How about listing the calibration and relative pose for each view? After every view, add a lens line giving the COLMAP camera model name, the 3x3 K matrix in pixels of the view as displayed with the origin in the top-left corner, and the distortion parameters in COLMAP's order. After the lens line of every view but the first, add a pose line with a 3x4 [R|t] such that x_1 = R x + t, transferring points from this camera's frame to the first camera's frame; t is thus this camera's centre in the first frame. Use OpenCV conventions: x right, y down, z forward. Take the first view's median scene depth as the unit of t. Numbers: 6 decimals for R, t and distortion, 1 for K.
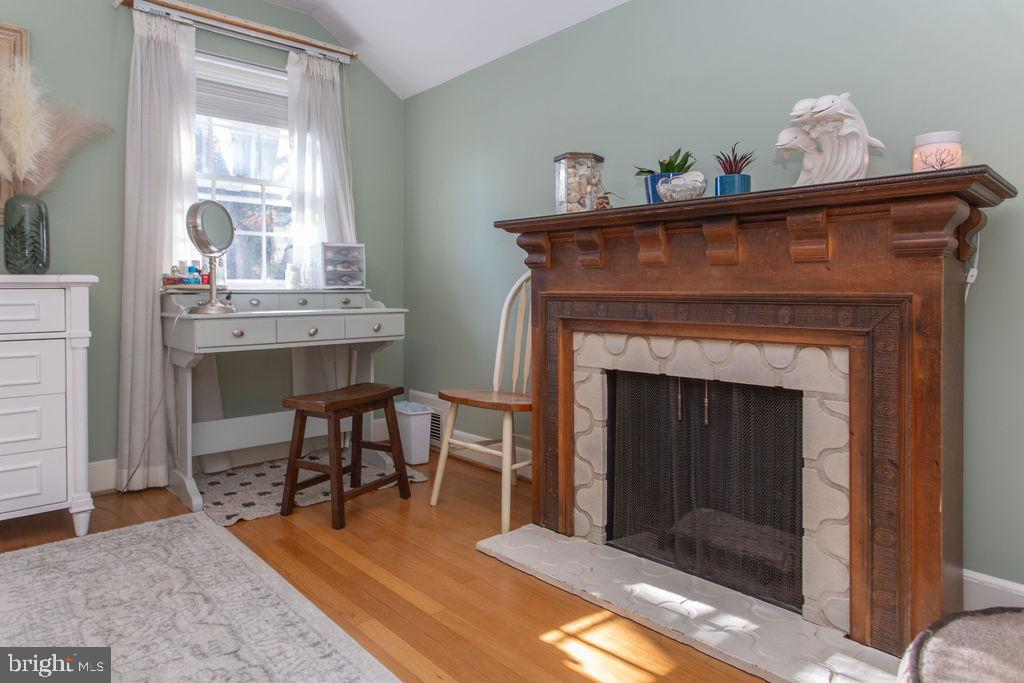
lens RADIAL K [[632.4, 0, 514.3], [0, 632.4, 341.3], [0, 0, 1]] dist [0.022541, 0.002384]
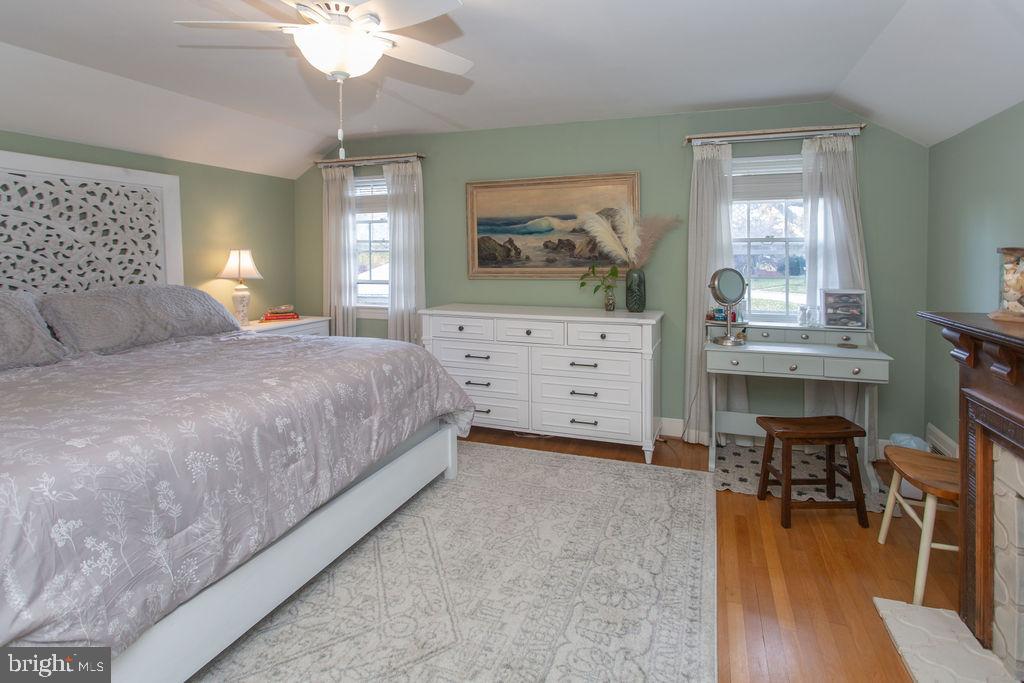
lens RADIAL K [[521.7, 0, 514.3], [0, 521.7, 337.5], [0, 0, 1]] dist [0.002008, 0.000928]
pose [[0.467228, 0.125710, -0.875154, 0.341726], [-0.042543, 0.991890, 0.119765, -0.185666], [0.883113, -0.018725, 0.468787, 0.030437]]
